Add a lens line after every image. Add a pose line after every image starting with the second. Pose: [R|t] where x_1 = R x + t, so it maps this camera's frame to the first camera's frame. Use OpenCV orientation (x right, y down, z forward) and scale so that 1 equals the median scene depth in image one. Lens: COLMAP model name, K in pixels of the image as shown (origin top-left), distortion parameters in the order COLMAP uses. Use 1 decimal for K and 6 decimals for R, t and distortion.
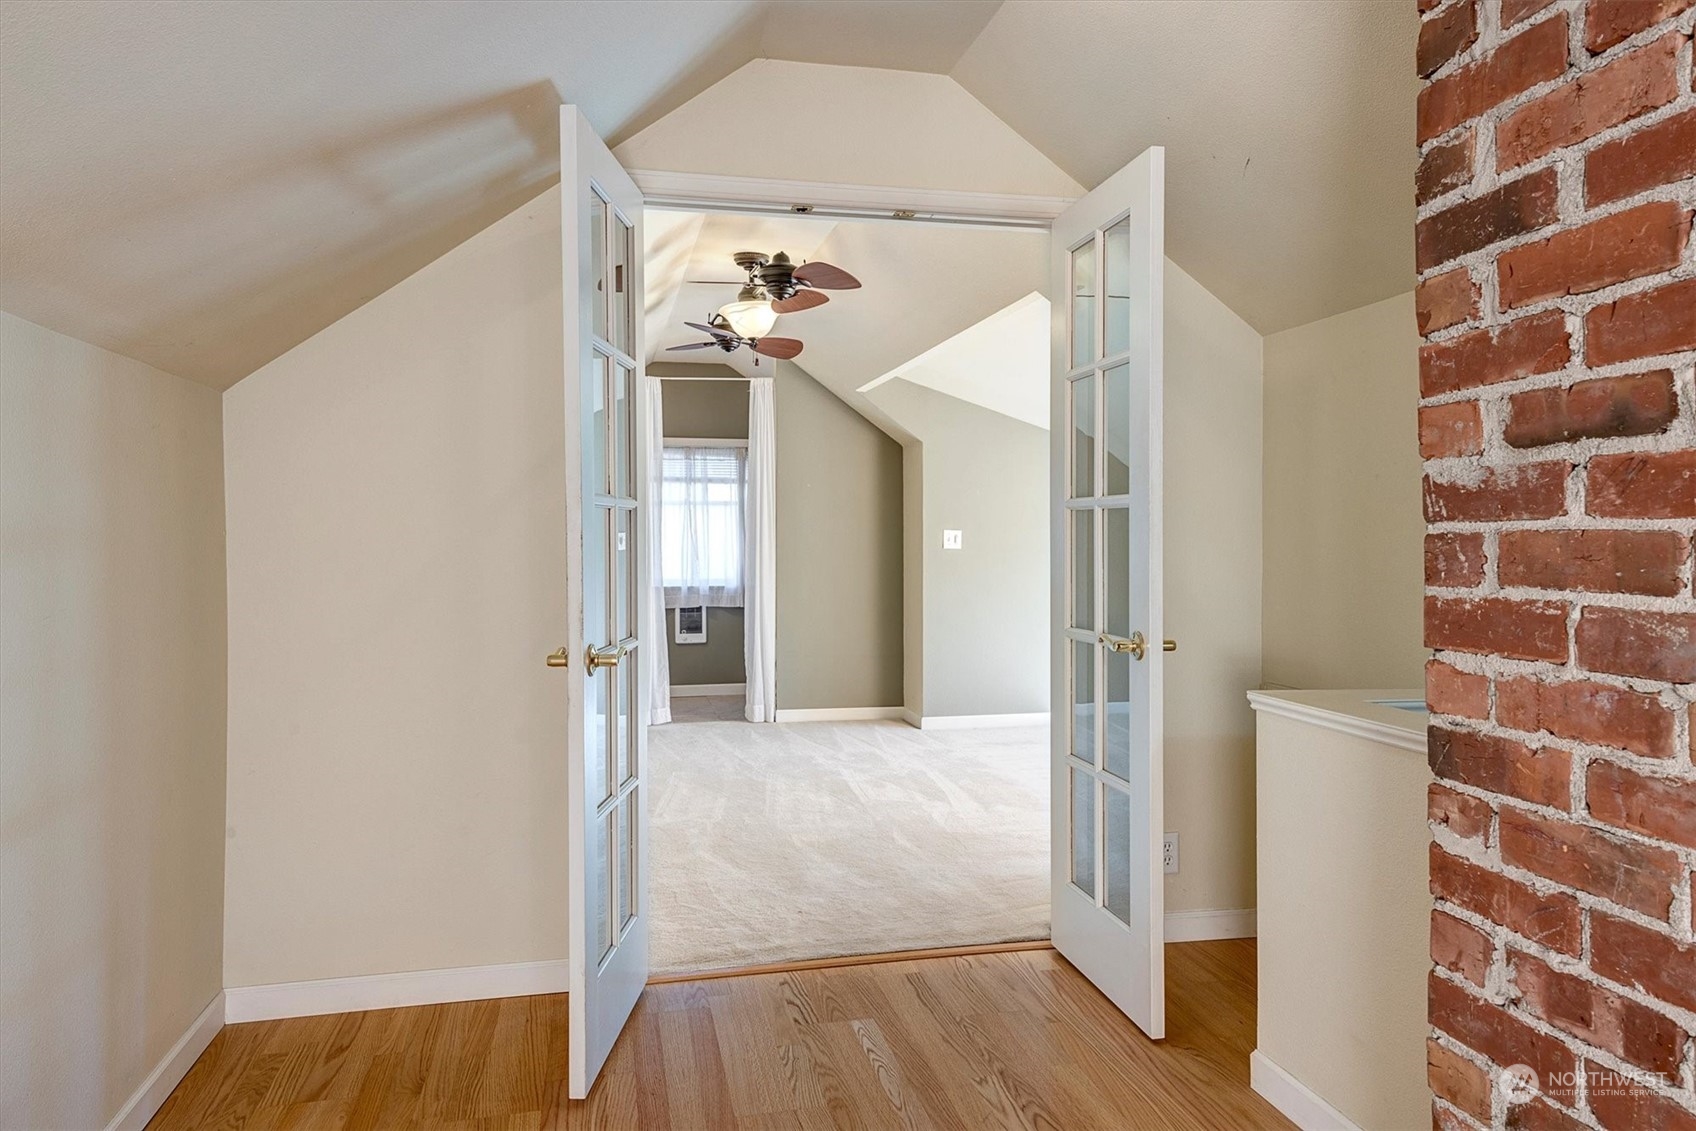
lens RADIAL K [[1050.7, 0, 851.7], [0, 1050.7, 518.0], [0, 0, 1]] dist [-0.003281, -0.000737]
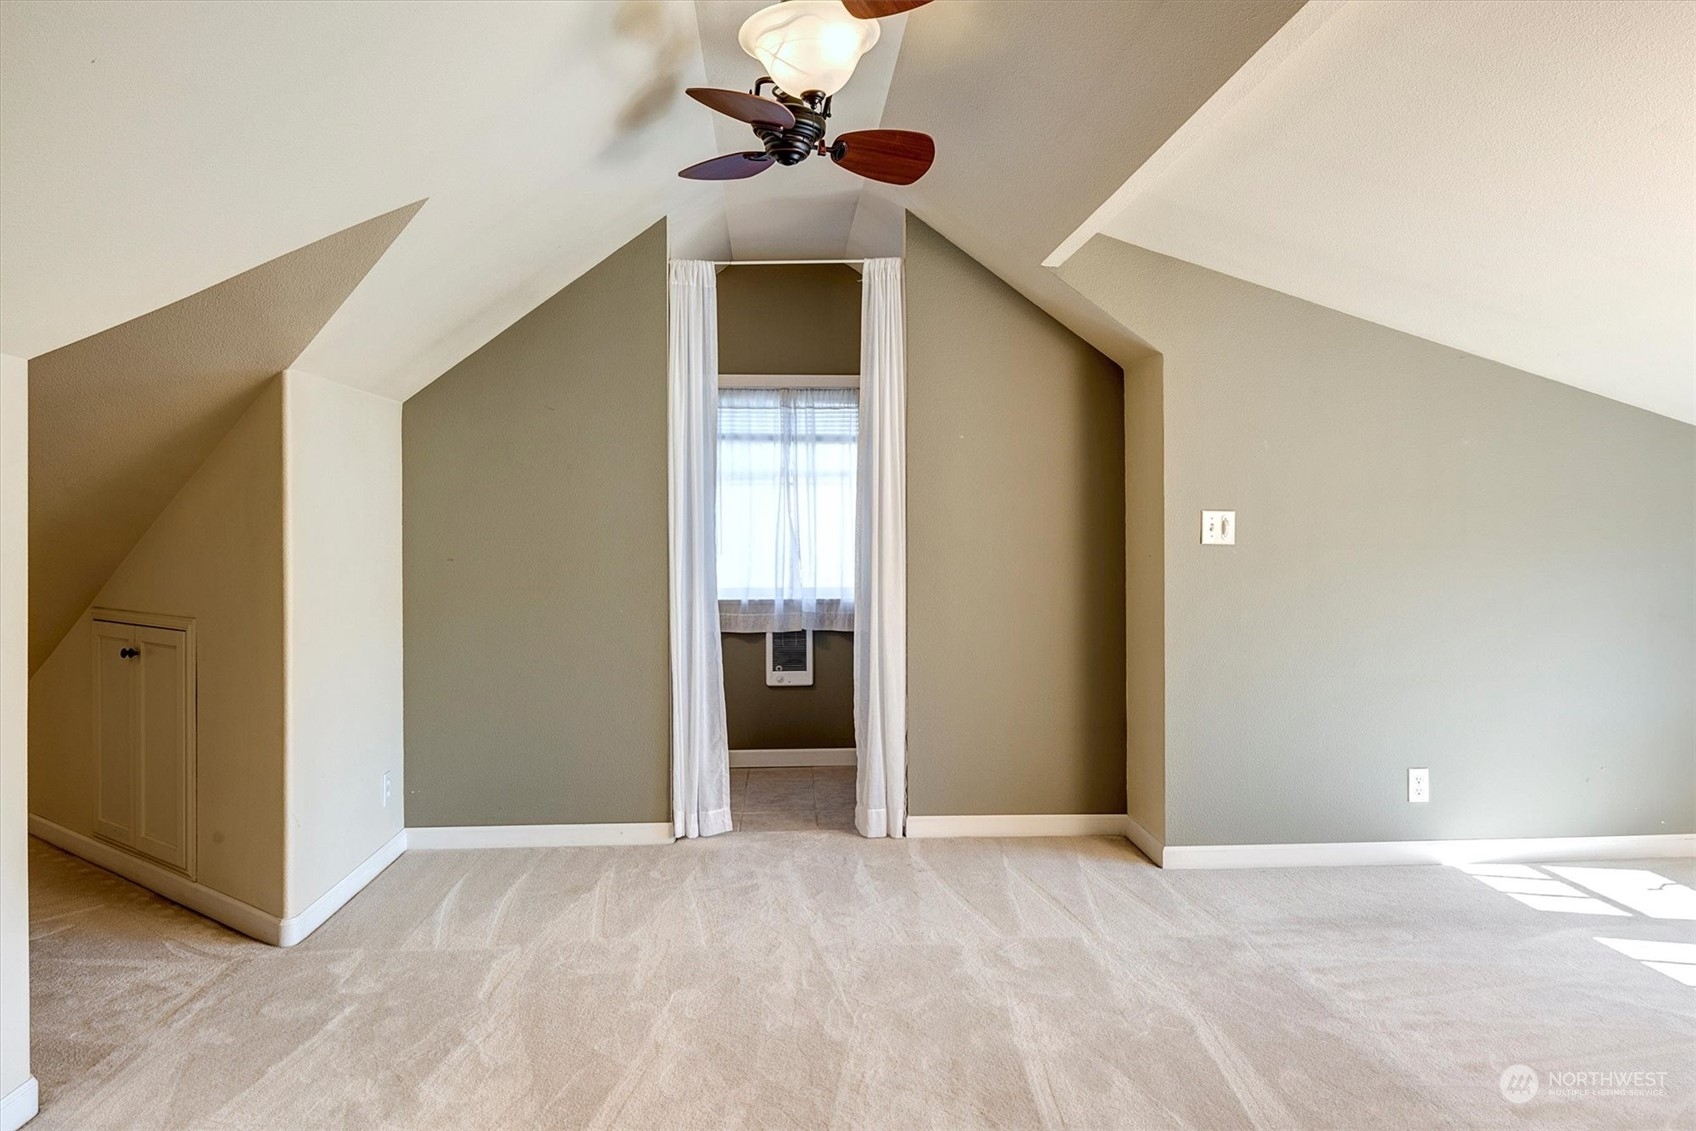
lens RADIAL K [[1050.7, 0, 851.7], [0, 1050.7, 518.0], [0, 0, 1]] dist [-0.003281, -0.000737]
pose [[0.984121, -0.003821, -0.177460, 0.003276], [0.005811, 0.999926, 0.010697, 0.007914], [0.177406, -0.011558, 0.984070, 0.403110]]
